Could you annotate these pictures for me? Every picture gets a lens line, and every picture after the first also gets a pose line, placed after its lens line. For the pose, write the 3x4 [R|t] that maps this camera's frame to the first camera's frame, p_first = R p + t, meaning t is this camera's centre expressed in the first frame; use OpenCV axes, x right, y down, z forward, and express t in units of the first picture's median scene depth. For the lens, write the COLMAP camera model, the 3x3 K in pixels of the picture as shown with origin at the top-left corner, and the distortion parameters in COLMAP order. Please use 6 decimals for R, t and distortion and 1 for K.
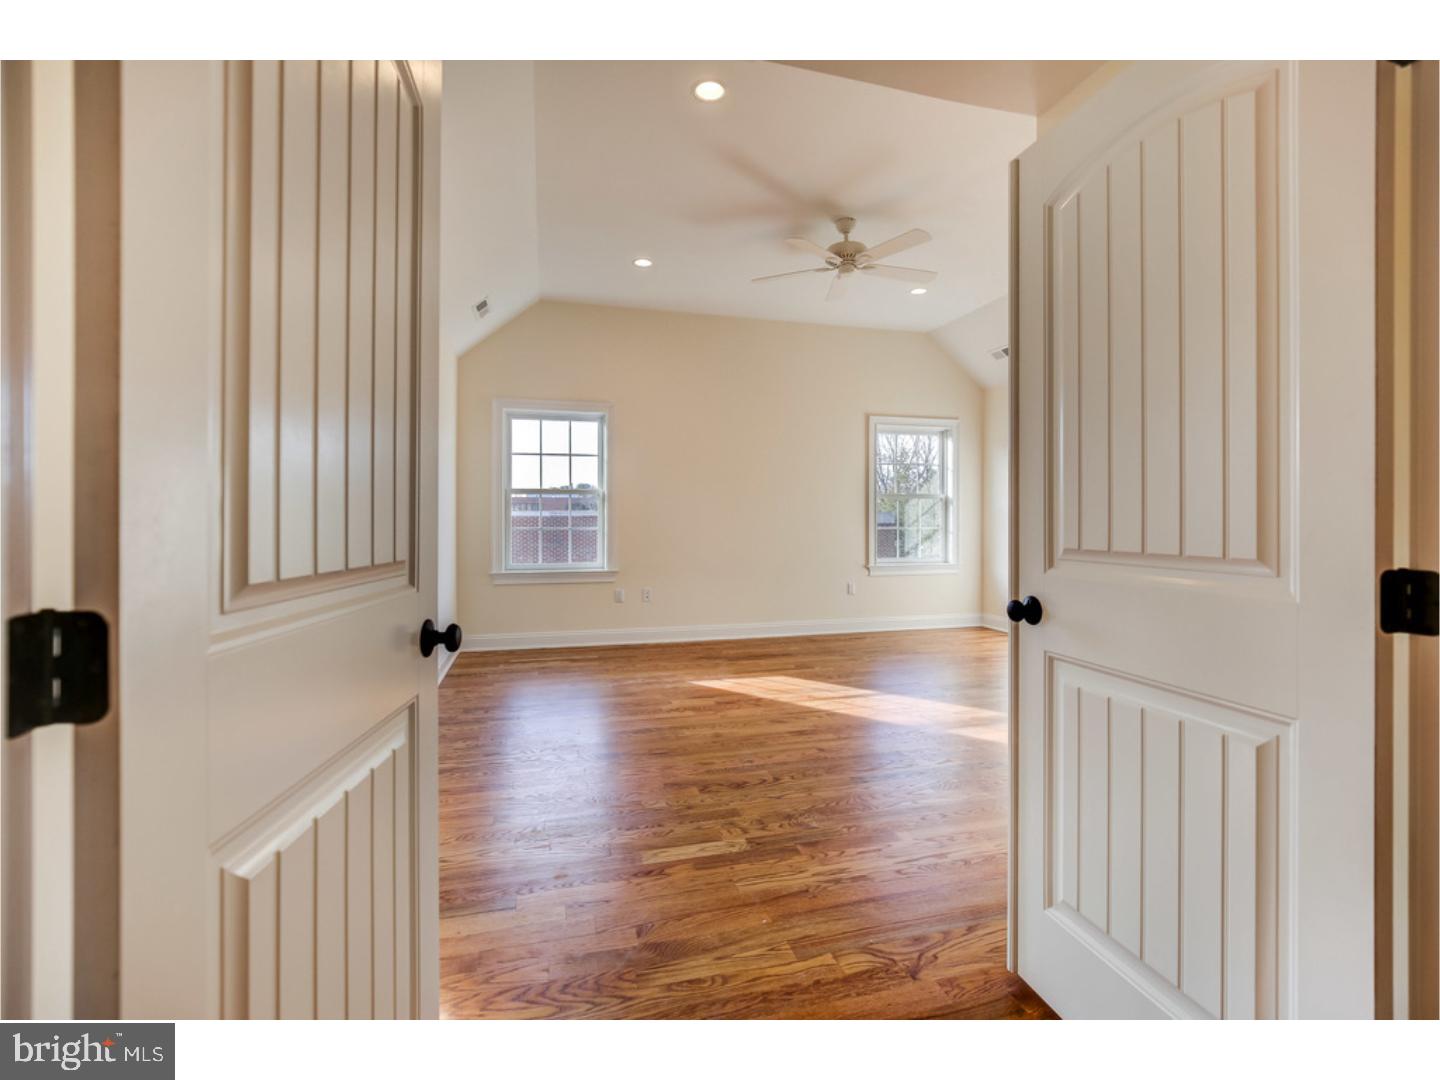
lens RADIAL K [[671.8, 0, 722.4], [0, 671.8, 531.6], [0, 0, 1]] dist [-0.017200, 0.003505]
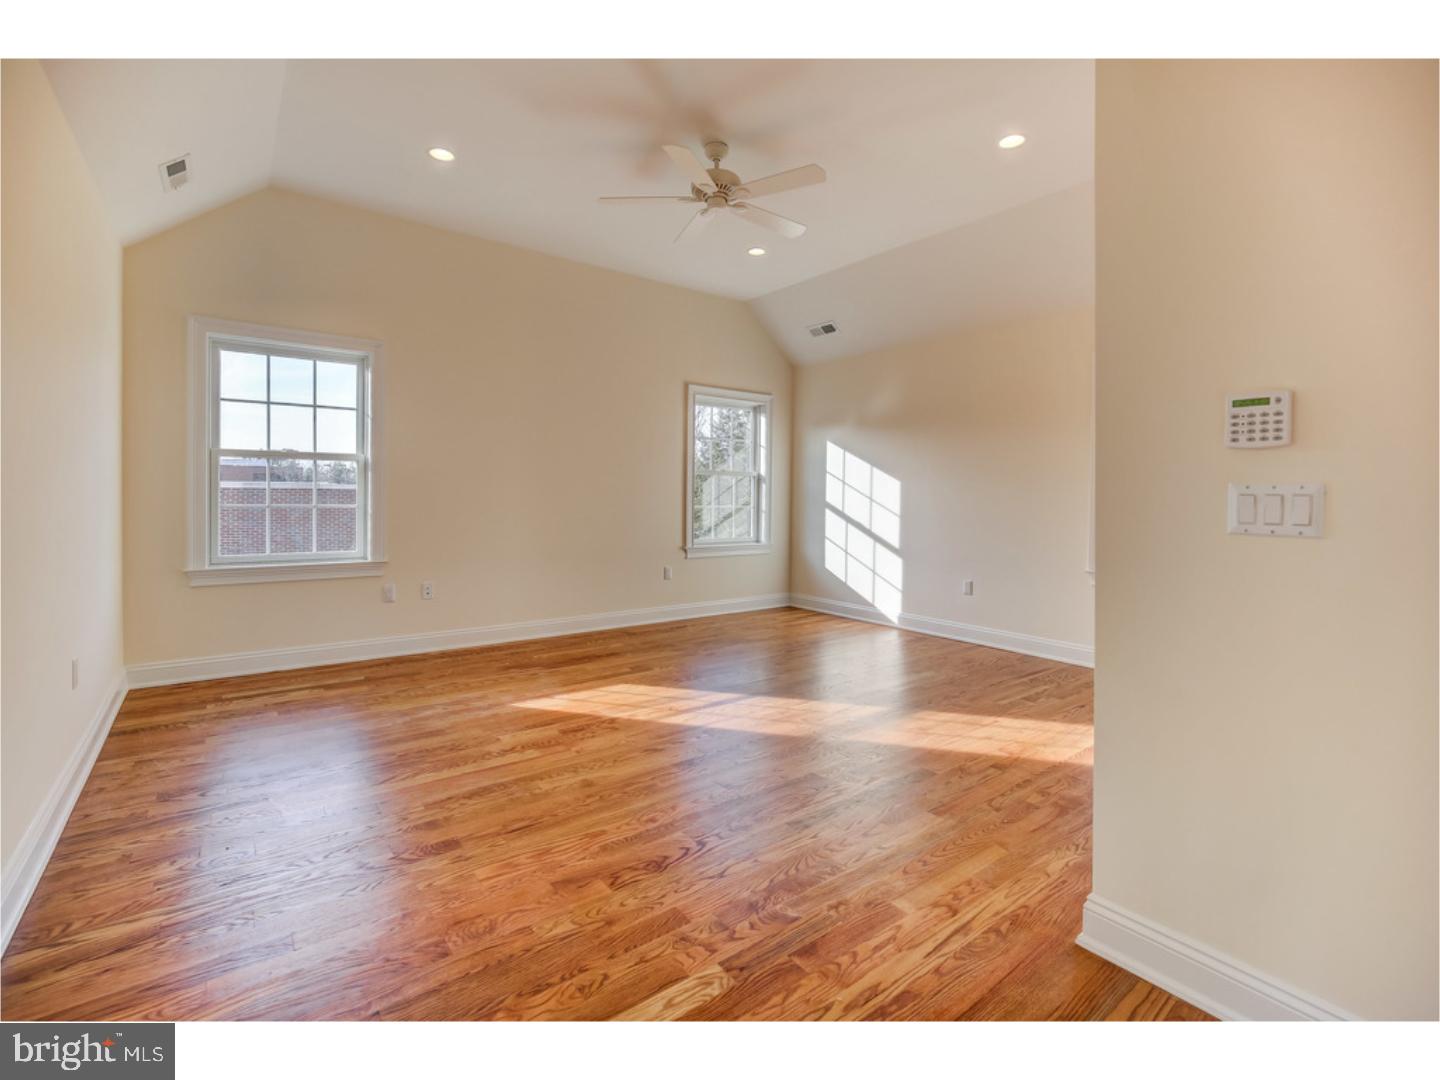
lens RADIAL K [[671.8, 0, 744.0], [0, 671.8, 516.5], [0, 0, 1]] dist [-0.017200, 0.003505]
pose [[0.920009, -0.001556, 0.391894, -0.099601], [-0.003522, 0.999919, 0.012240, -0.004596], [-0.391882, -0.012641, 0.919929, 0.173187]]
